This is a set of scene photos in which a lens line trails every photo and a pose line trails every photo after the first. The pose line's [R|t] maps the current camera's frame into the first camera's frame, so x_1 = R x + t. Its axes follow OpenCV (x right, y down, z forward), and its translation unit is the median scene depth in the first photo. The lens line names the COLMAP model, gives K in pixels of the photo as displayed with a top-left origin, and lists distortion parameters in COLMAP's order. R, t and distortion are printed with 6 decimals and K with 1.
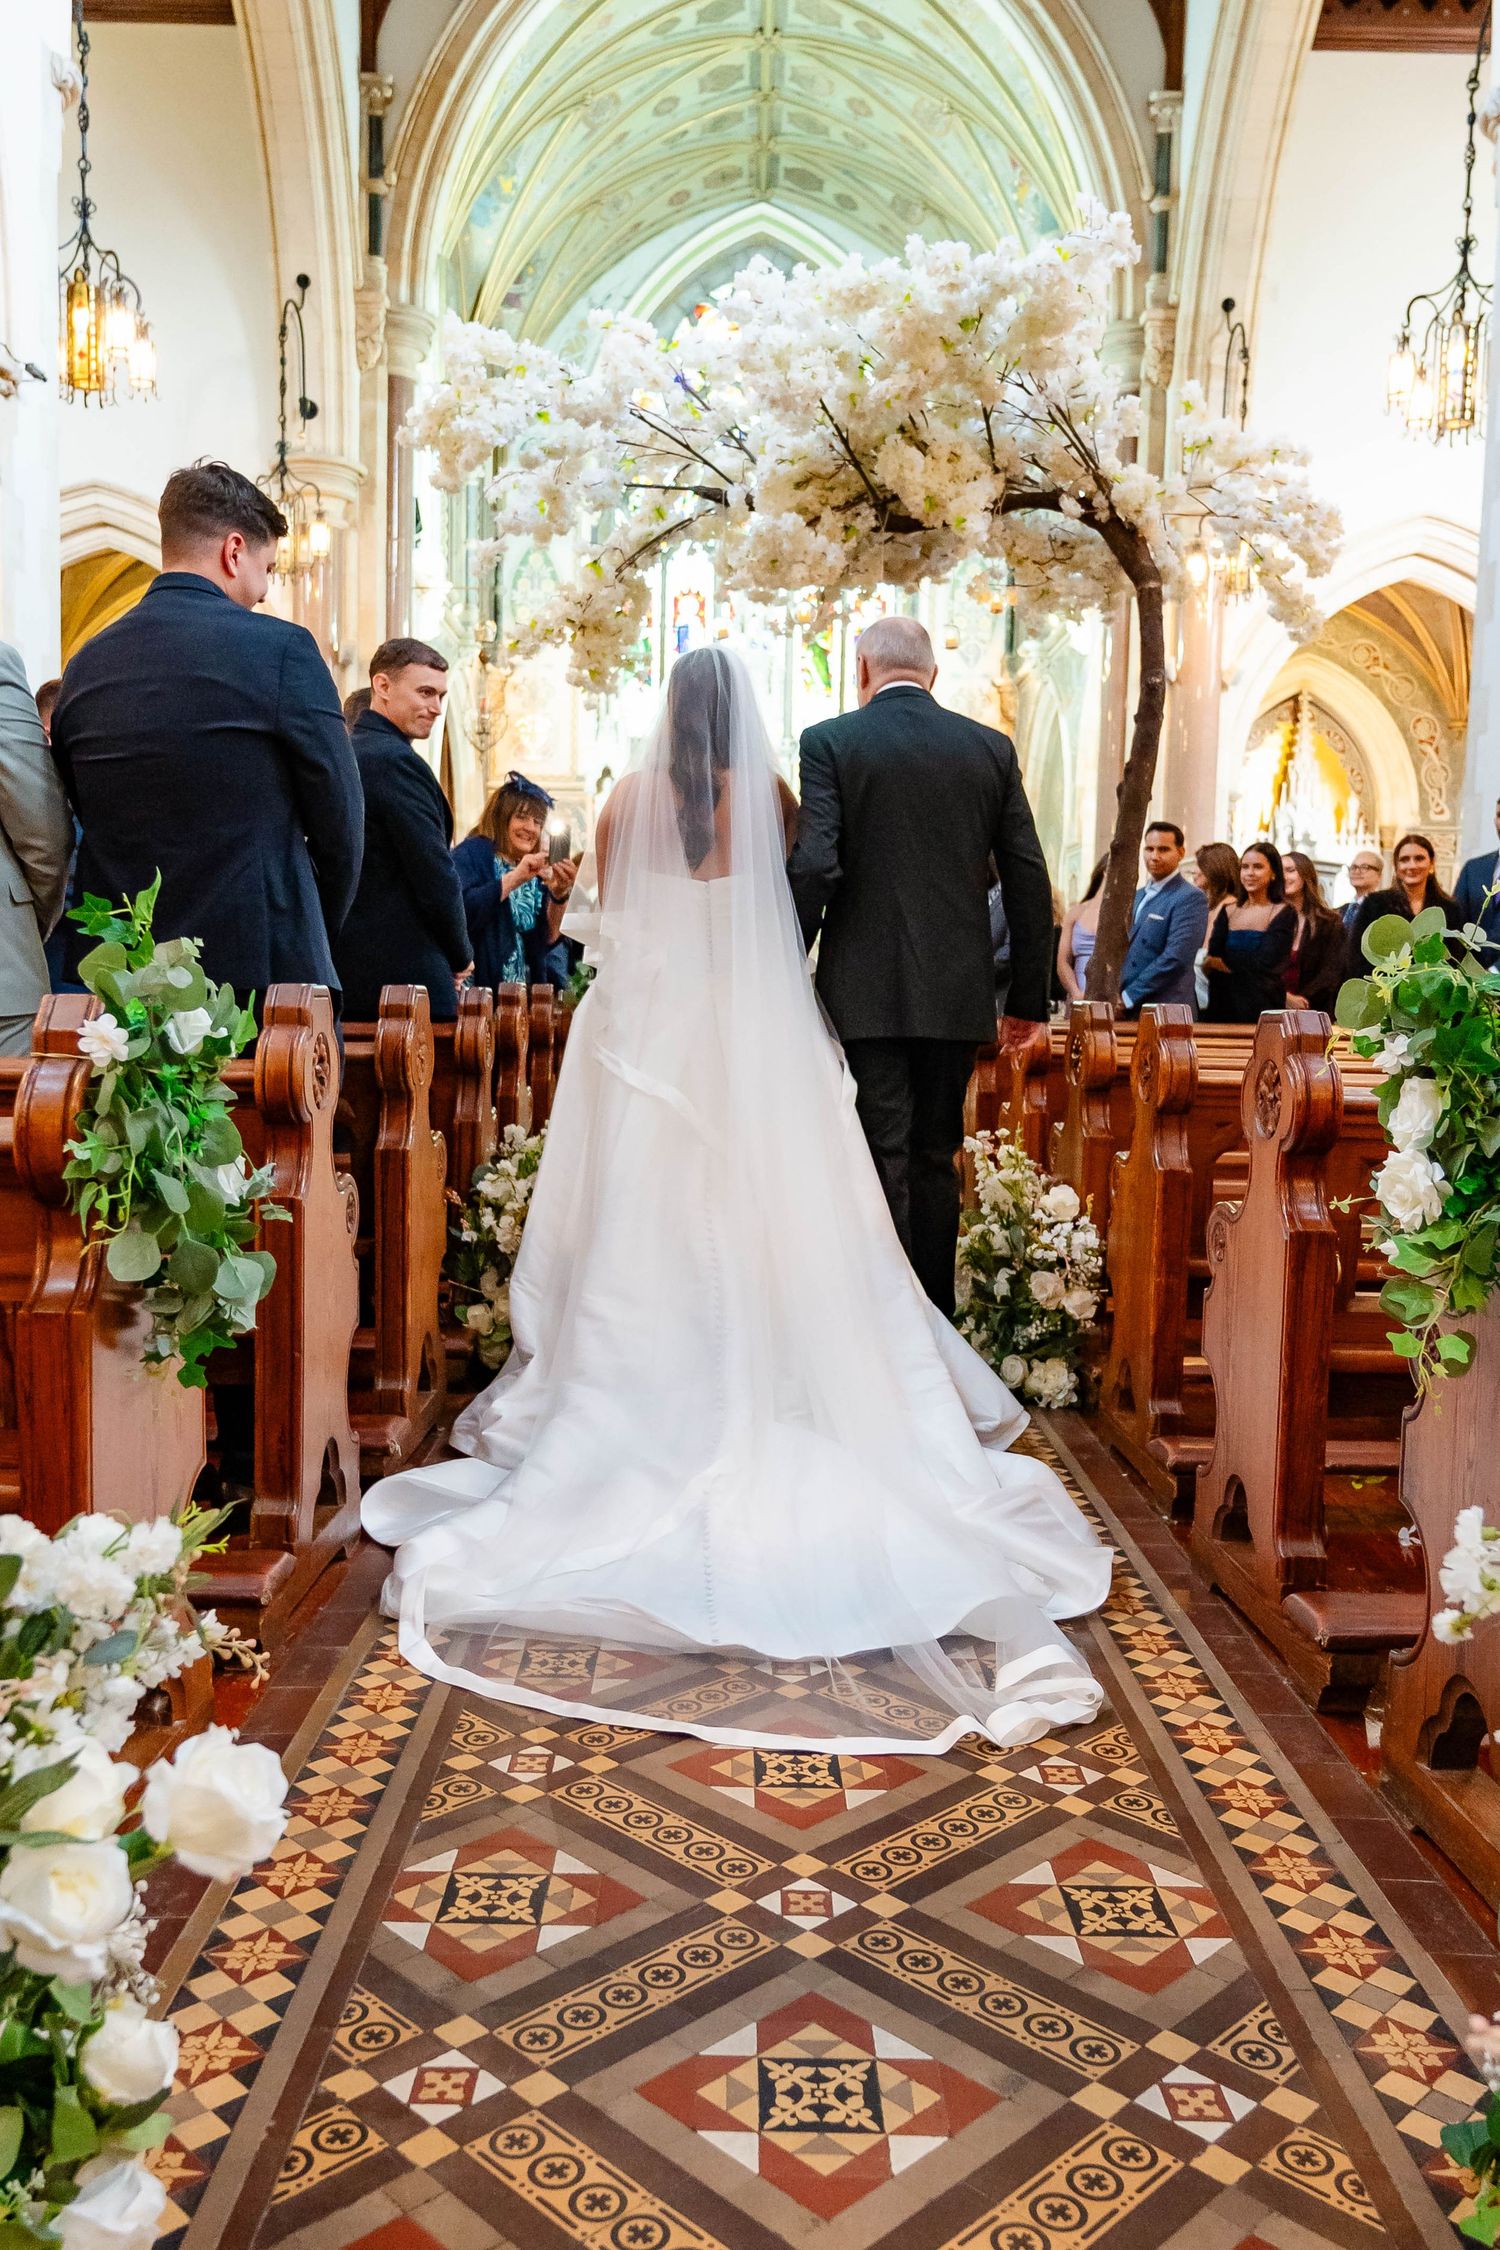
lens RADIAL K [[1813.3, 0, 750.0], [0, 1813.3, 1125.0], [0, 0, 1]] dist [0.001686, -0.000440]
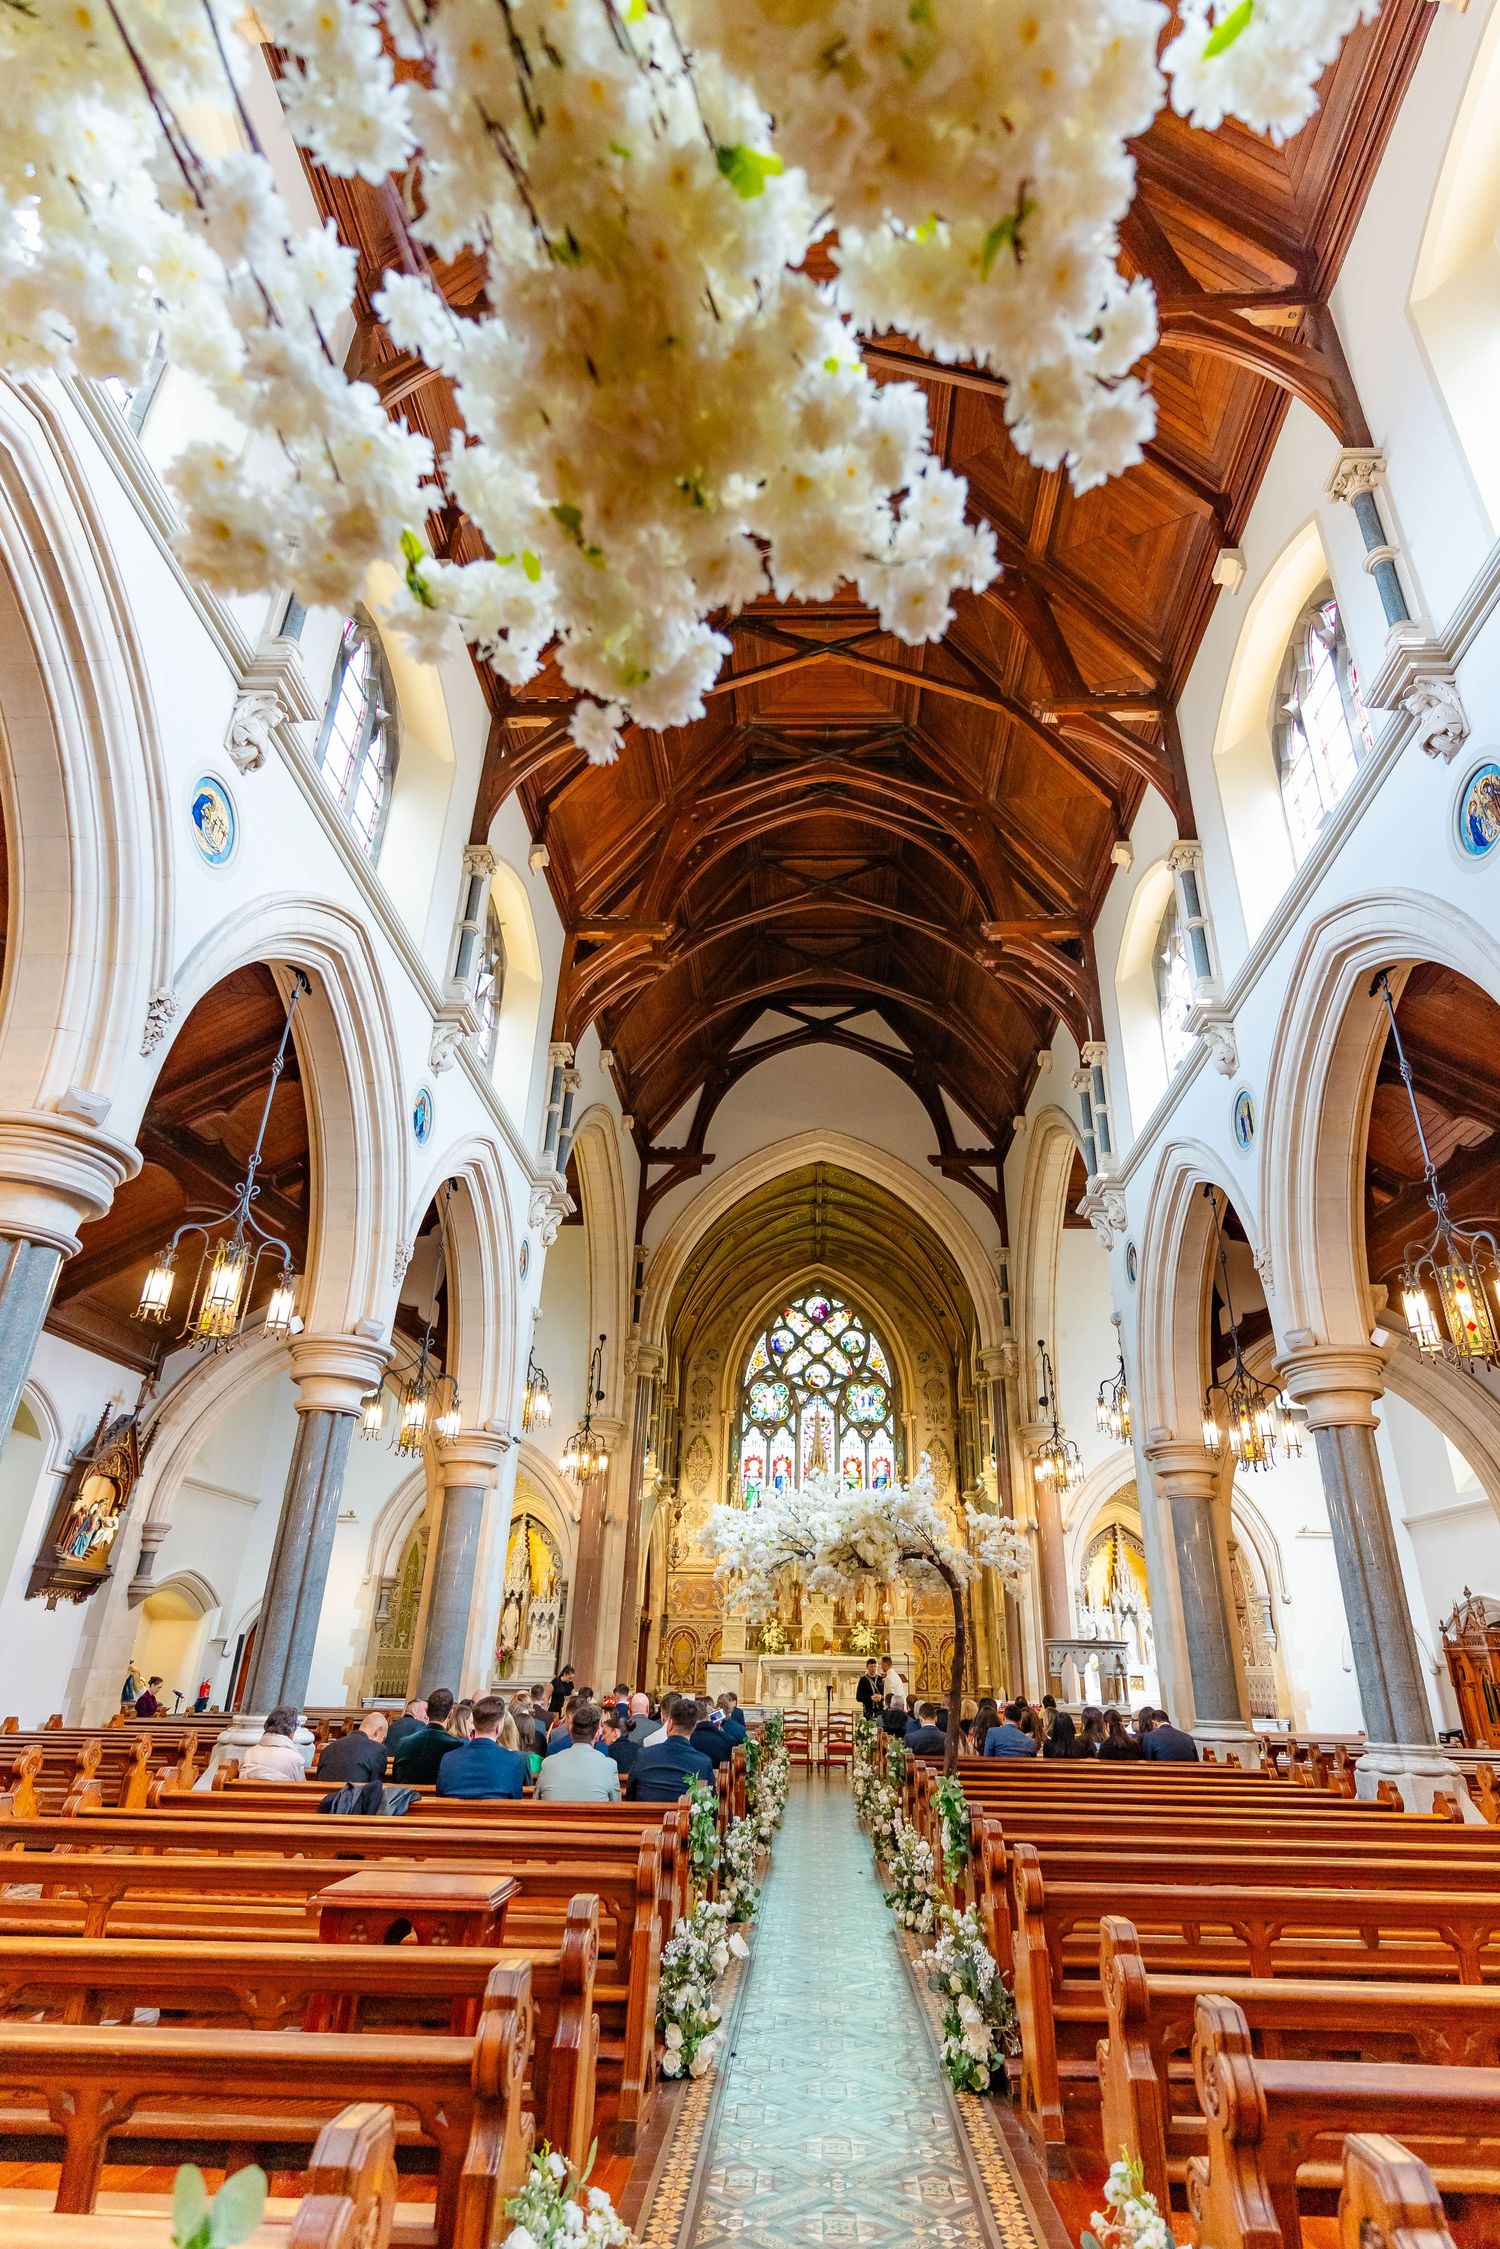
lens RADIAL K [[1143.8, 0, 777.5], [0, 1143.8, 1121.6], [0, 0, 1]] dist [0.002475, 0.000736]
pose [[0.999443, -0.016369, -0.029075, 0.001983], [-0.000462, 0.864521, -0.502597, -0.009450], [0.033363, 0.502331, 0.864032, -0.269434]]
